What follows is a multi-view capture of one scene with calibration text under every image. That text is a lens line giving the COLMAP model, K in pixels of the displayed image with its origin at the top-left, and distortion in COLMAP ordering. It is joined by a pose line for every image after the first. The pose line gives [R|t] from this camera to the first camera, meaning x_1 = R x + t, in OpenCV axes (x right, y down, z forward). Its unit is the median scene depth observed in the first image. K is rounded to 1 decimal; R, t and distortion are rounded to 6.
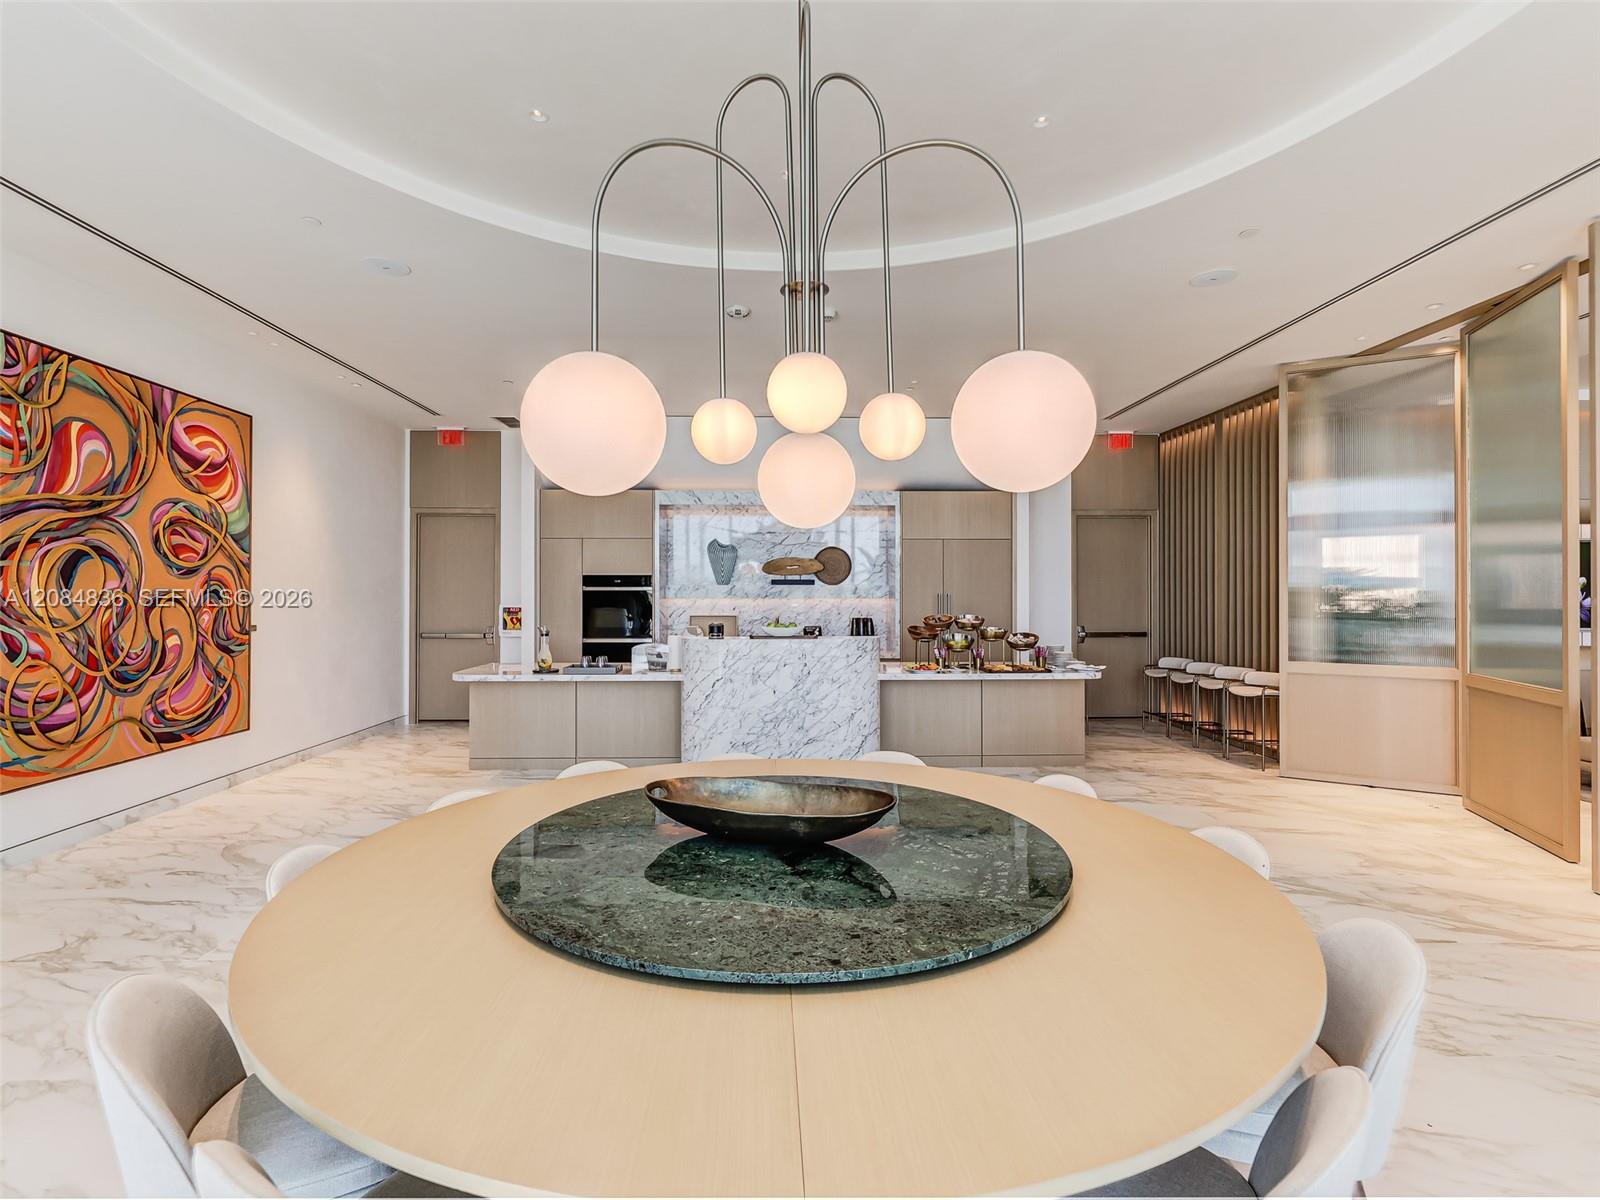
lens RADIAL K [[770.0, 0, 790.3], [0, 770.0, 592.7], [0, 0, 1]] dist [-0.000450, 0.001001]
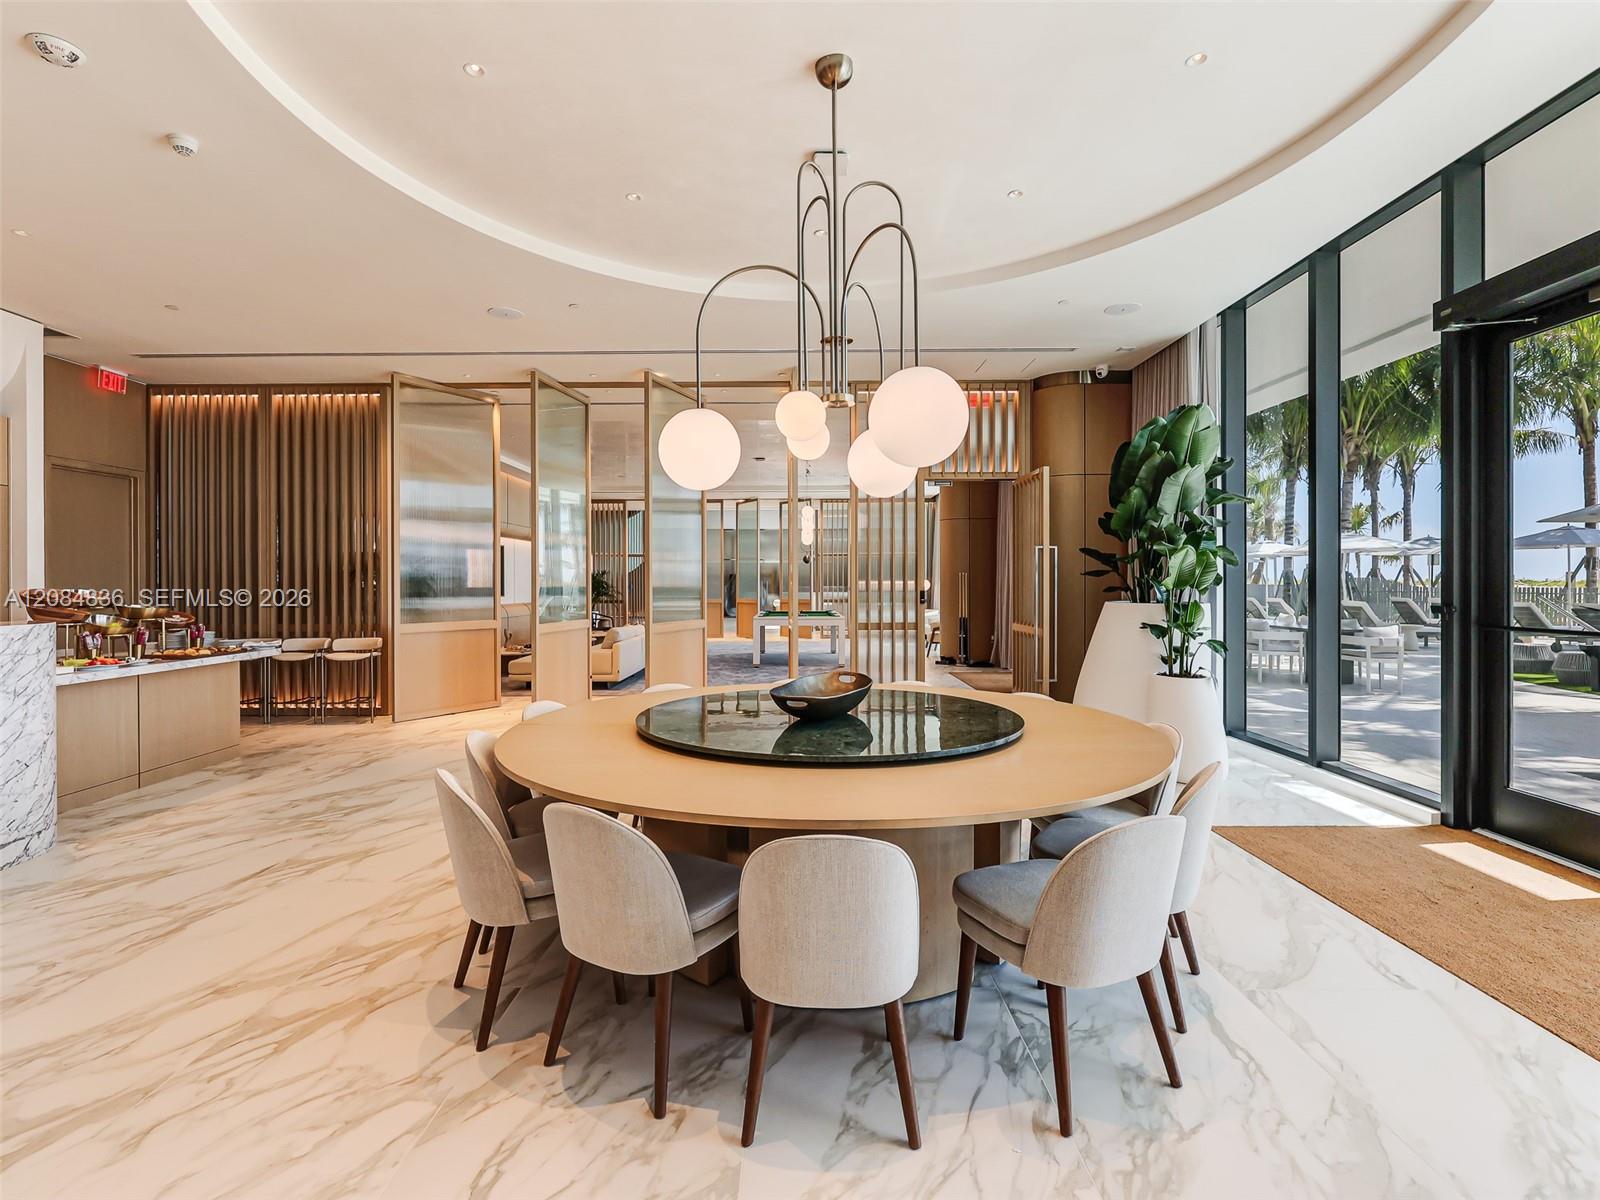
lens RADIAL K [[770.0, 0, 767.3], [0, 770.0, 584.5], [0, 0, 1]] dist [-0.000450, 0.001001]
pose [[0.067949, 0.000044, 0.997689, -0.532492], [-0.002207, 0.999998, 0.000106, 0.027561], [-0.997686, -0.002209, 0.067949, 0.380271]]
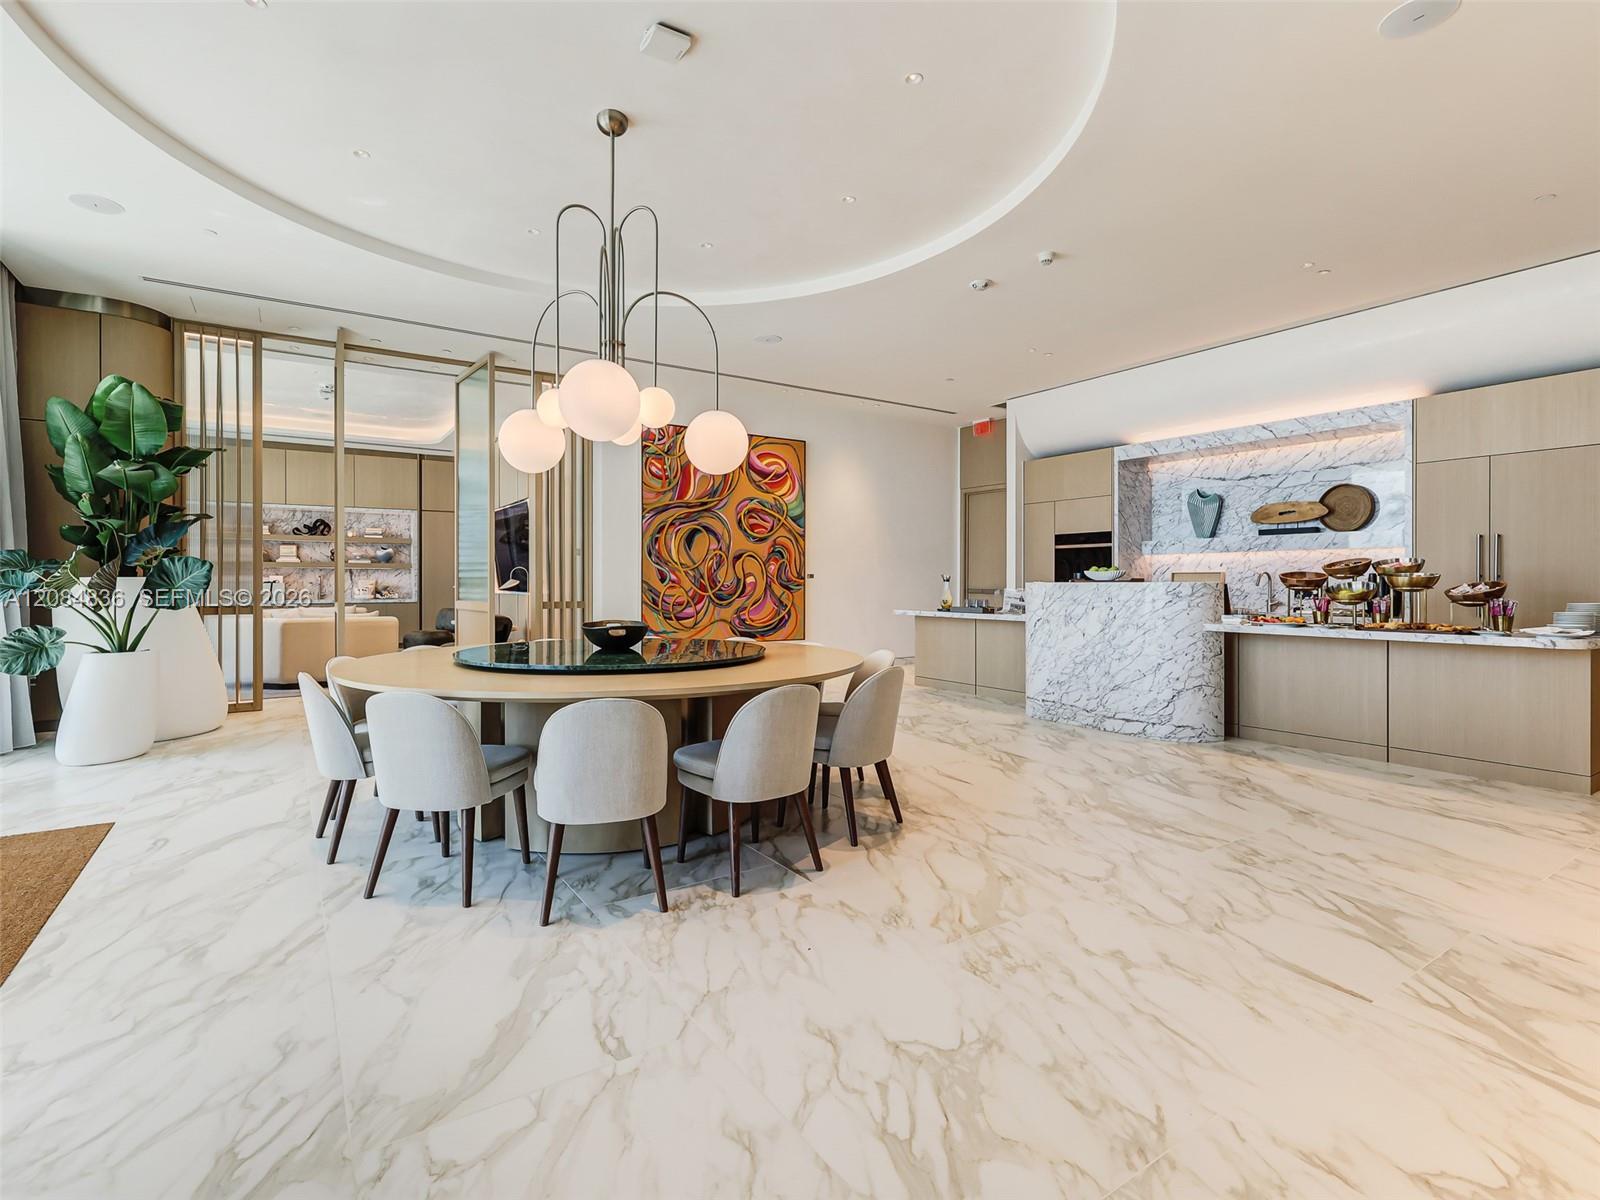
lens RADIAL K [[770.0, 0, 789.7], [0, 770.0, 580.1], [0, 0, 1]] dist [-0.000450, 0.001001]
pose [[0.527418, -0.002190, -0.849603, 0.655641], [0.001535, 0.999998, -0.001625, 0.060810], [0.849604, -0.000447, 0.527420, 0.147305]]
